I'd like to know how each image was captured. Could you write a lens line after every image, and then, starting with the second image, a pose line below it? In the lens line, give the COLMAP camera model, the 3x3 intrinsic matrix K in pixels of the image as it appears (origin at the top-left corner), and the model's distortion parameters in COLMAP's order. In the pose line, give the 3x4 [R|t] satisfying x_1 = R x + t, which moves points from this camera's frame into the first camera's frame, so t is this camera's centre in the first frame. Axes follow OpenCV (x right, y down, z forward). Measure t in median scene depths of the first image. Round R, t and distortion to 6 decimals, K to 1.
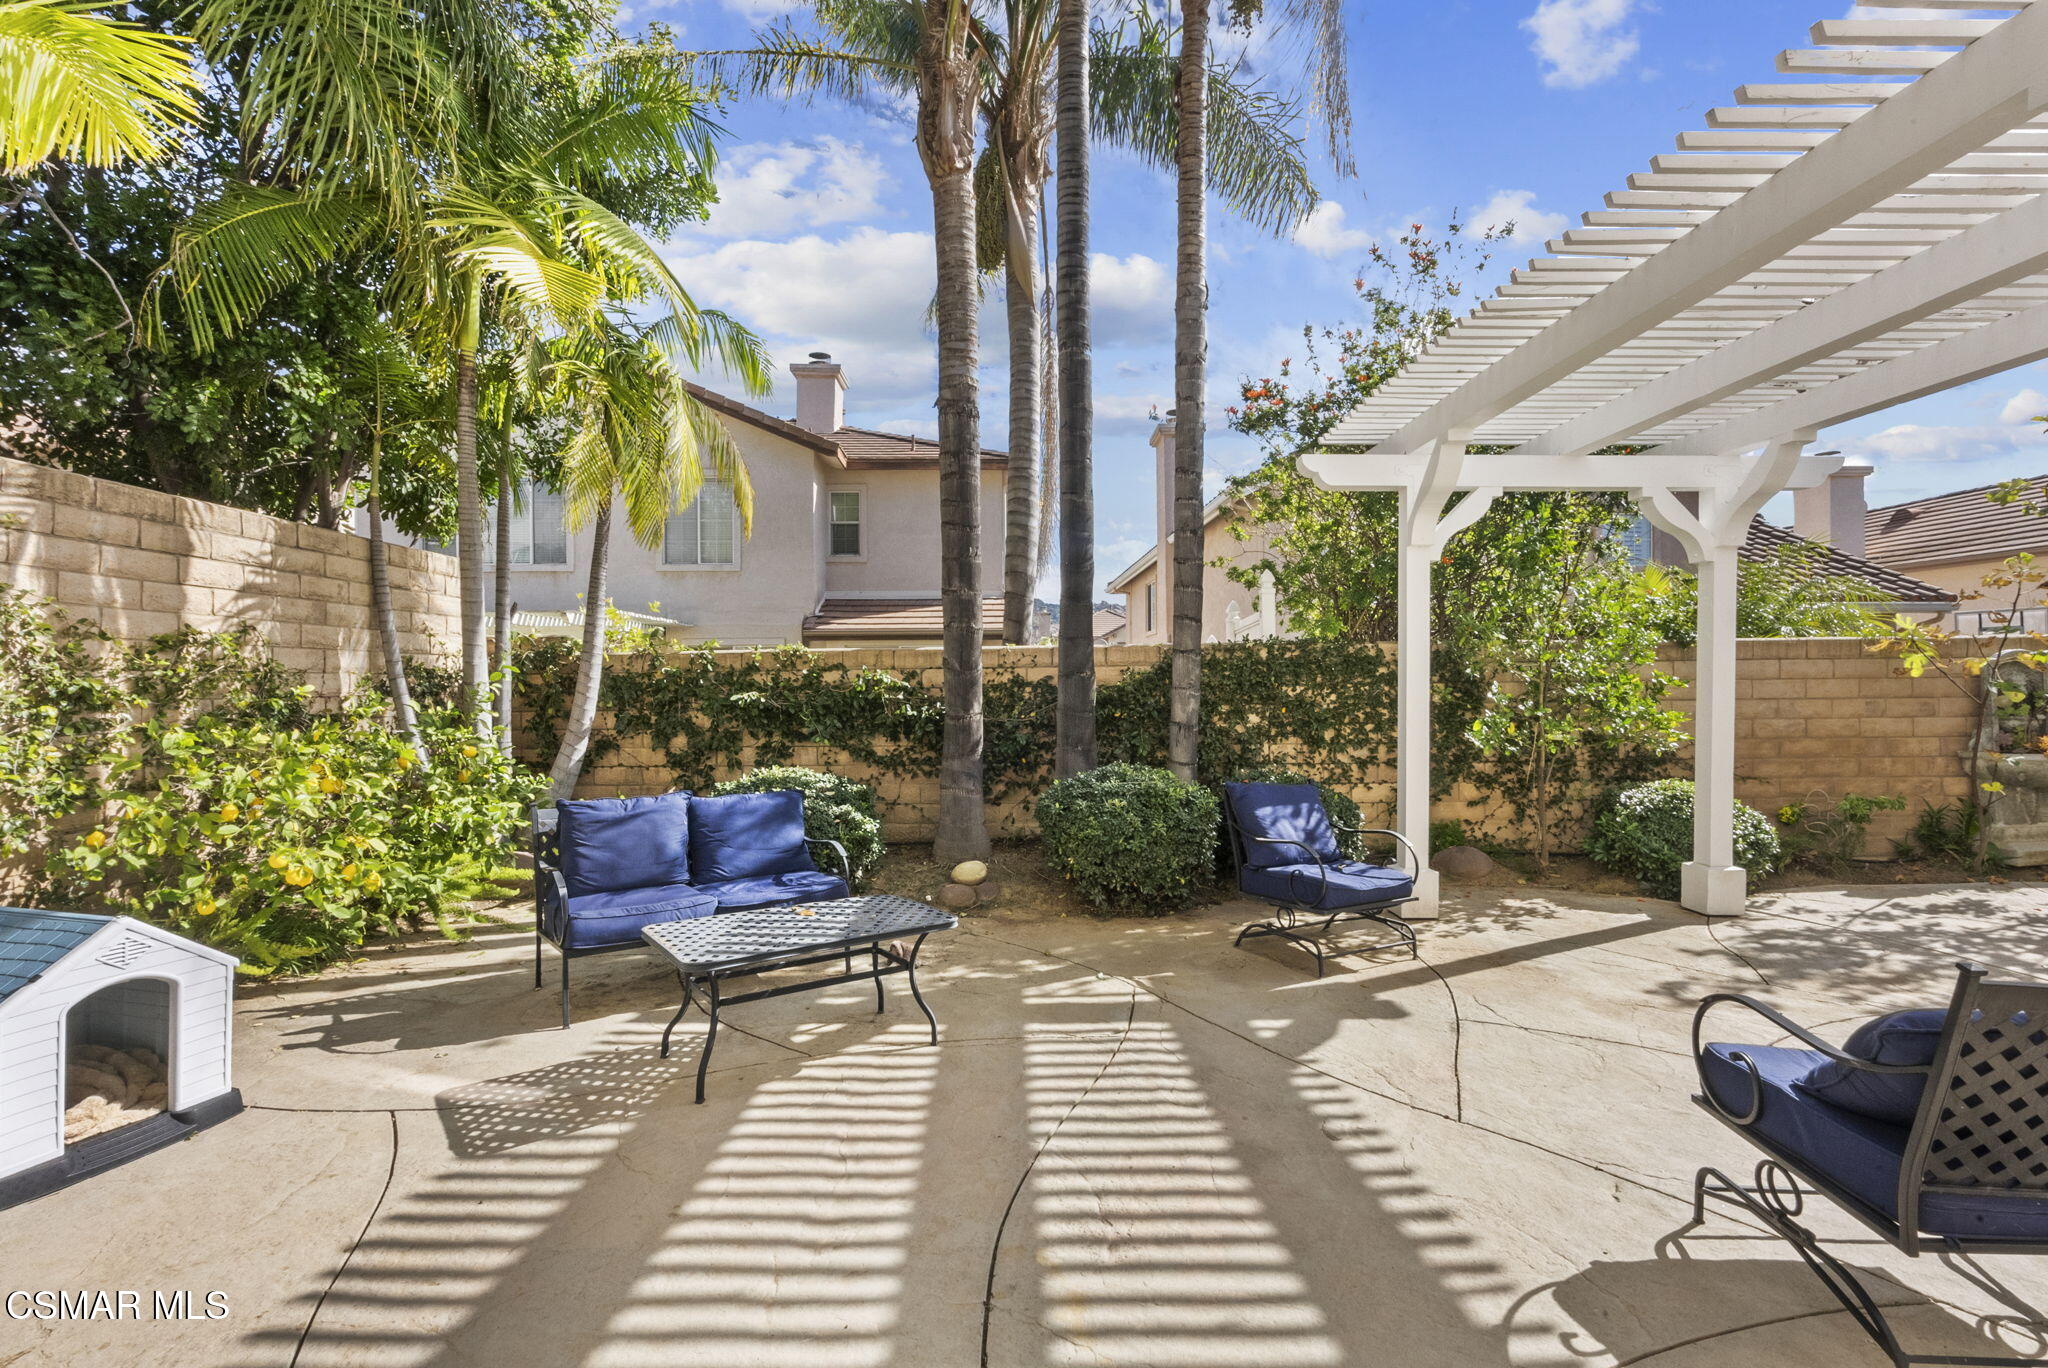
lens RADIAL K [[964.0, 0, 1014.9], [0, 964.0, 679.2], [0, 0, 1]] dist [-0.007902, 0.004305]
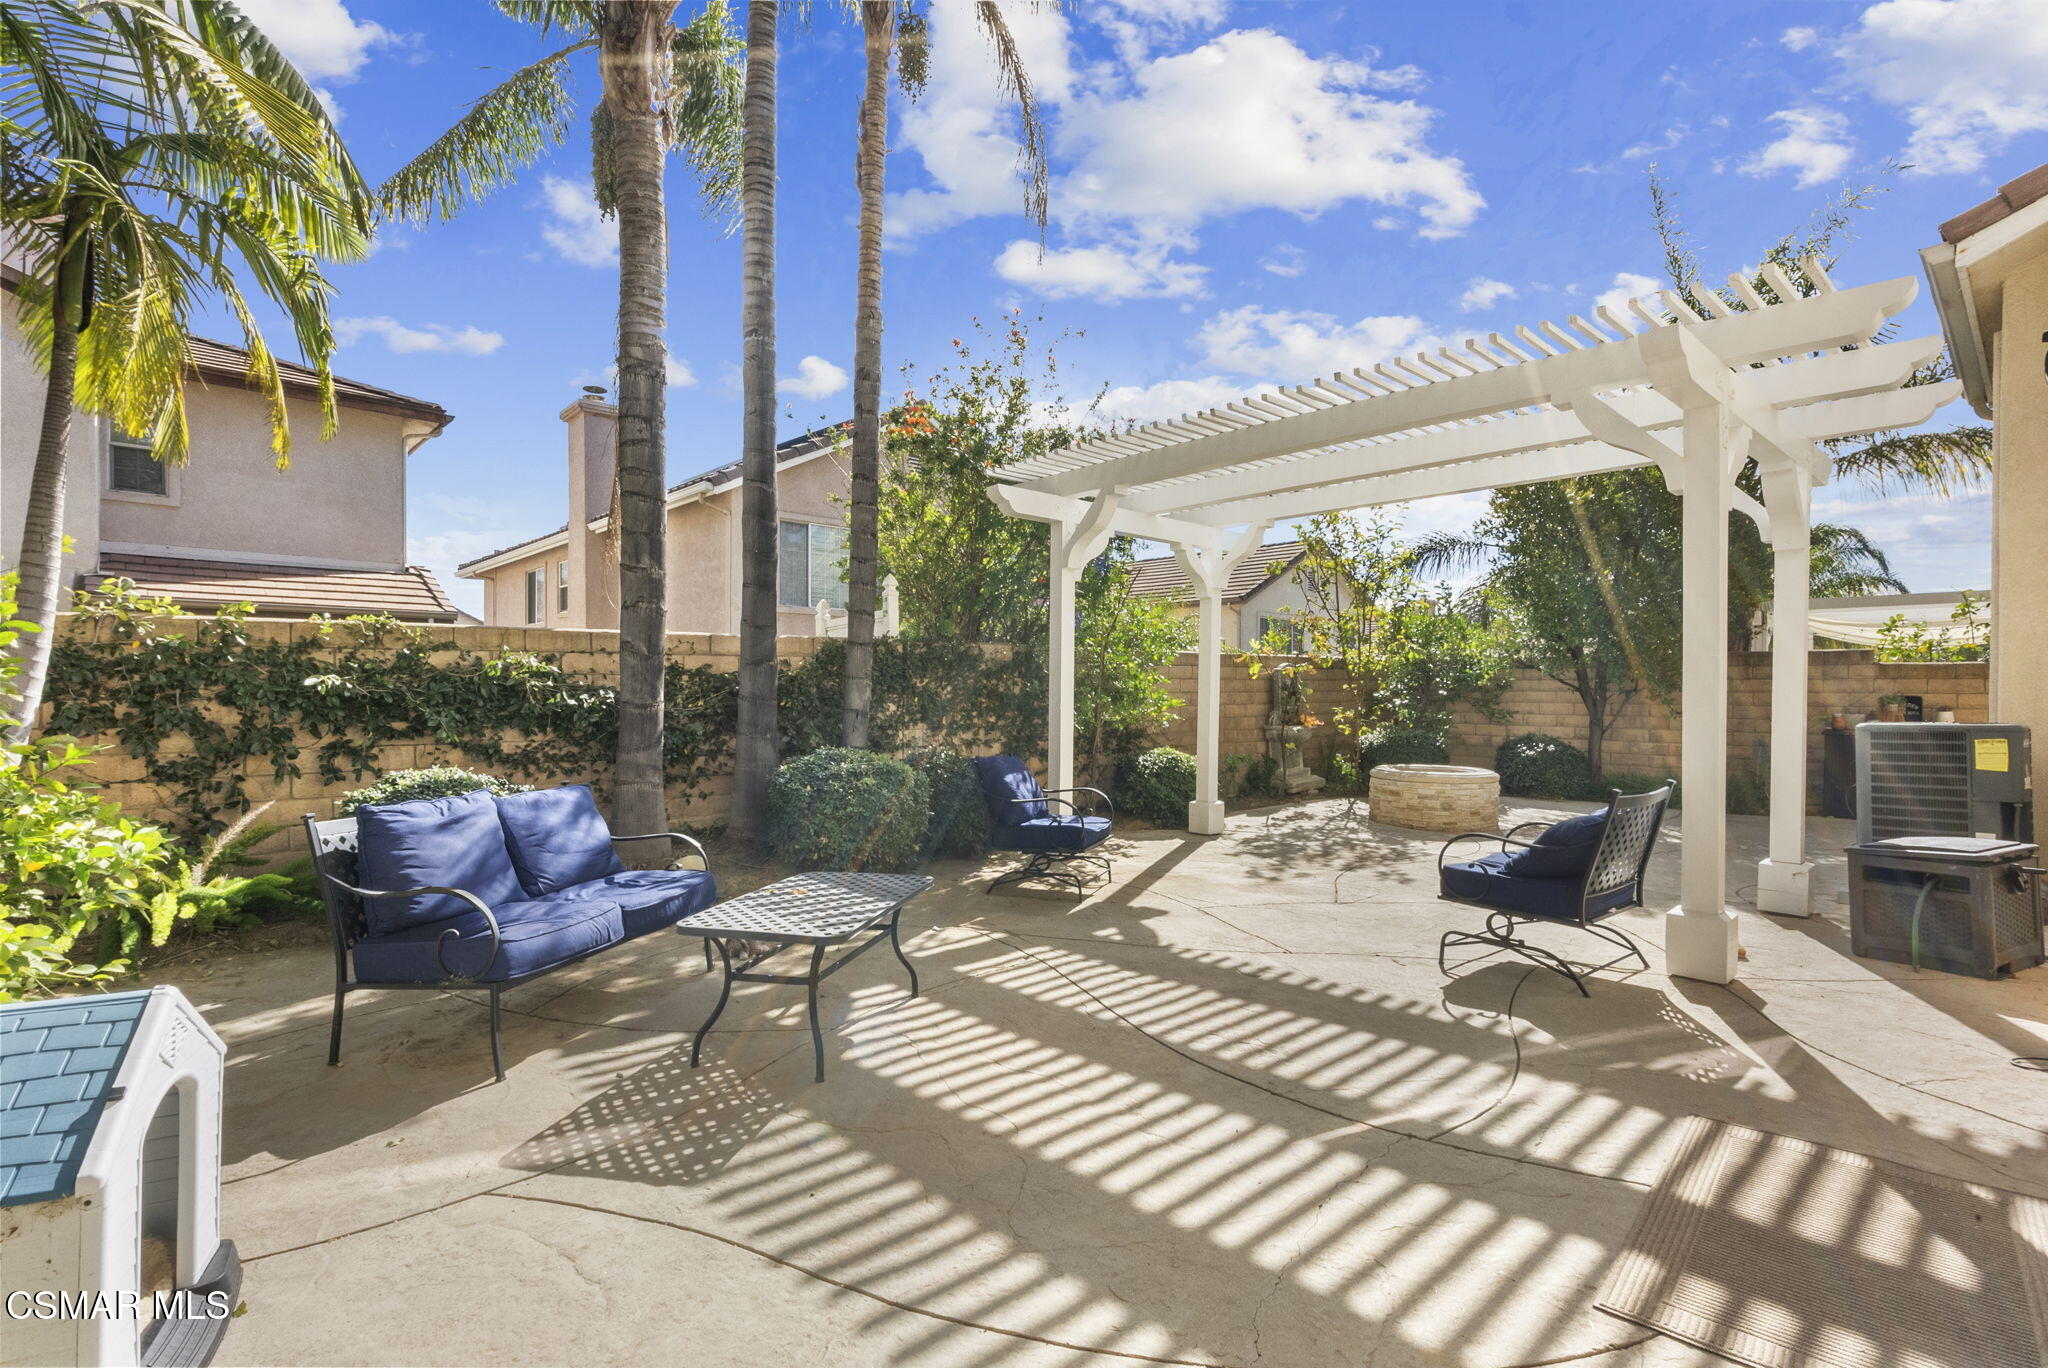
lens RADIAL K [[964.0, 0, 1052.9], [0, 964.0, 688.5], [0, 0, 1]] dist [-0.007902, 0.004305]
pose [[0.732727, 0.009243, 0.680460, -0.673014], [-0.012539, 0.999921, -0.000080, 0.030752], [-0.680407, -0.008473, 0.732786, 0.100962]]
